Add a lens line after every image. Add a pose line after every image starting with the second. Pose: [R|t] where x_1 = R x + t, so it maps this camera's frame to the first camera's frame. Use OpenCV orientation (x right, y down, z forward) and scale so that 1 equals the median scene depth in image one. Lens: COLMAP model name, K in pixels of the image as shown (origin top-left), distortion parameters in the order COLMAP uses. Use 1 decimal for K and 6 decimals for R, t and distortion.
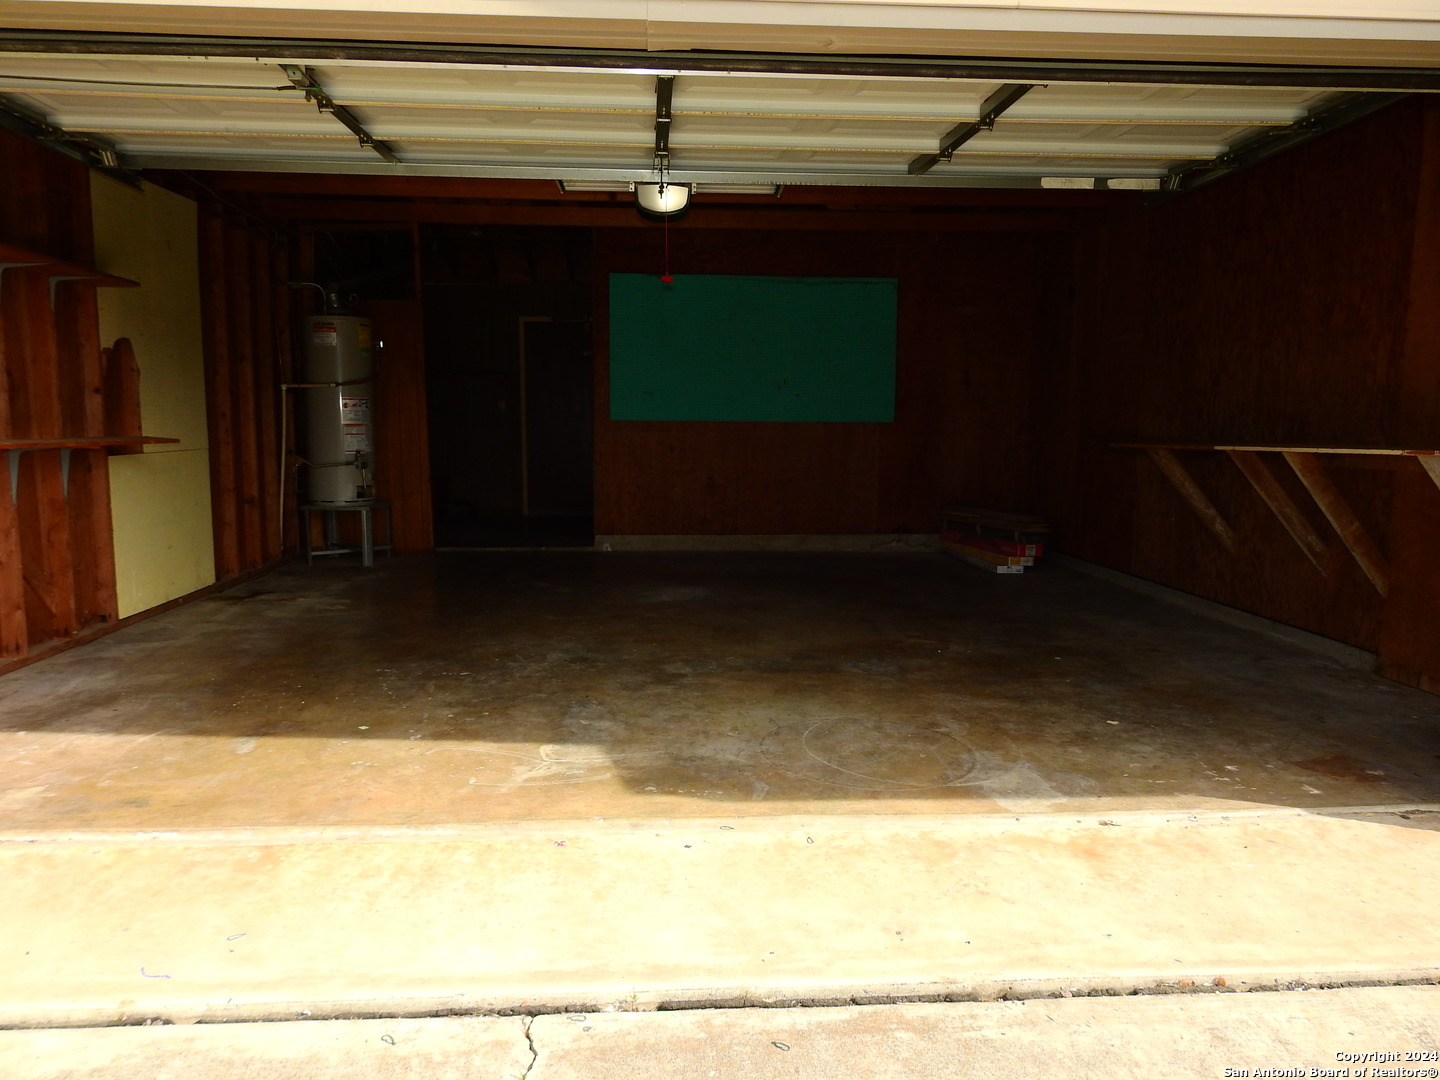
lens RADIAL K [[1016.1, 0, 718.6], [0, 1016.1, 542.2], [0, 0, 1]] dist [-0.006789, 0.004239]
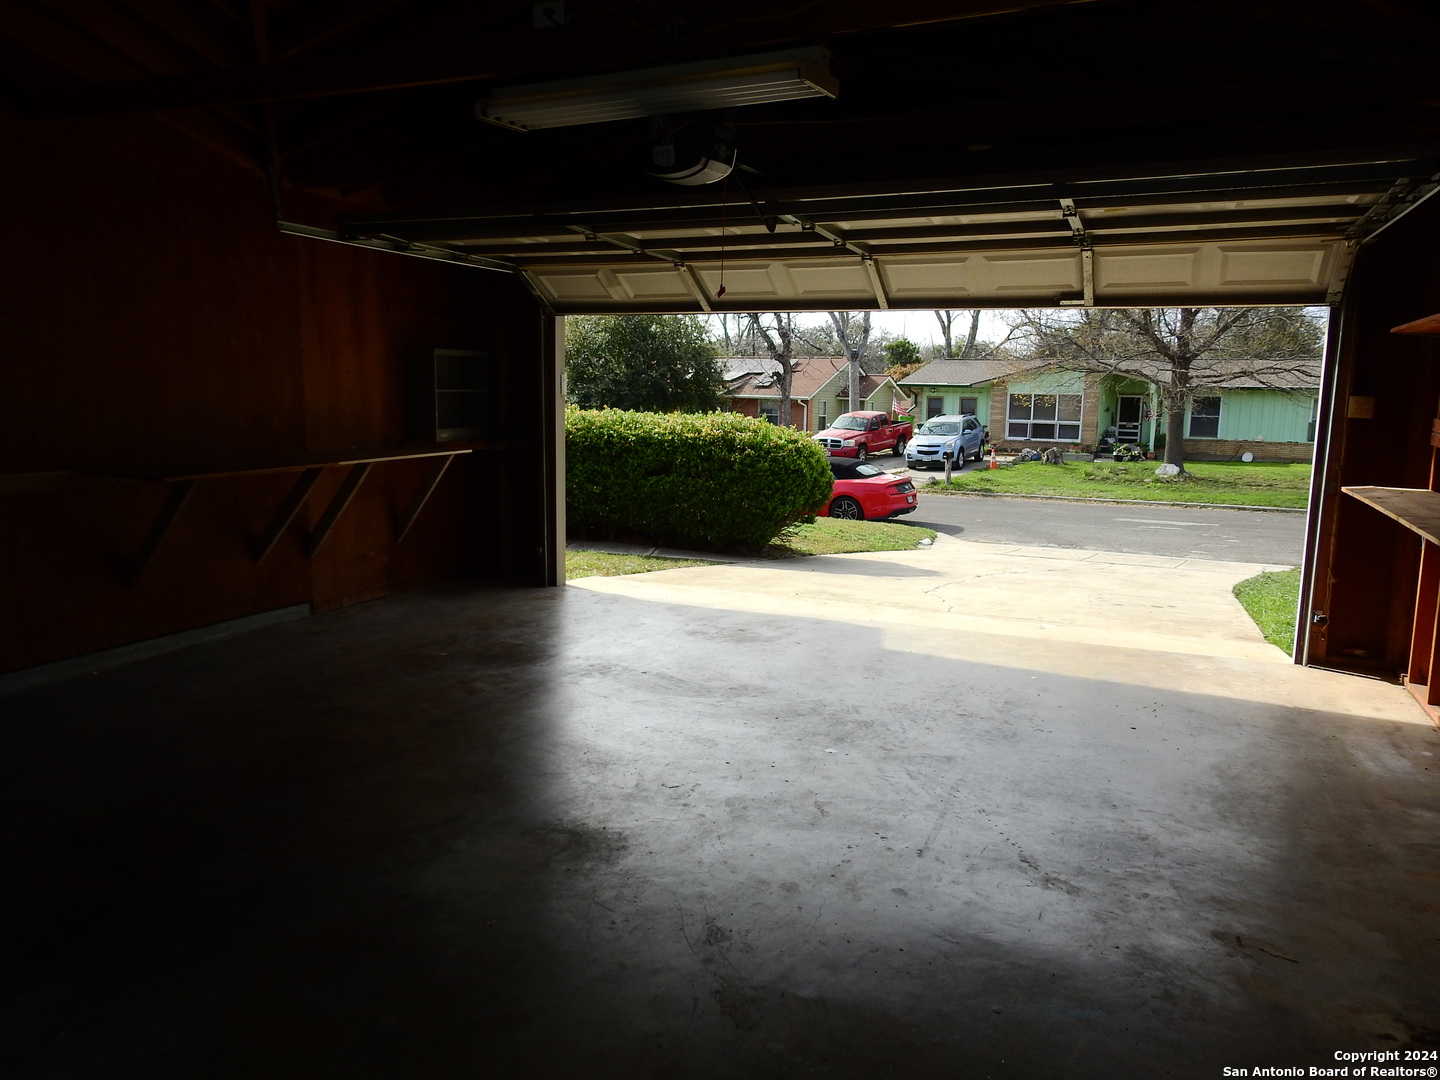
lens RADIAL K [[1016.1, 0, 717.0], [0, 1016.1, 538.4], [0, 0, 1]] dist [-0.006789, 0.004239]
pose [[-0.893535, -0.090817, 0.439713, -0.595560], [0.032691, 0.963572, 0.265443, -0.426524], [-0.447802, 0.251557, -0.858016, 2.525369]]
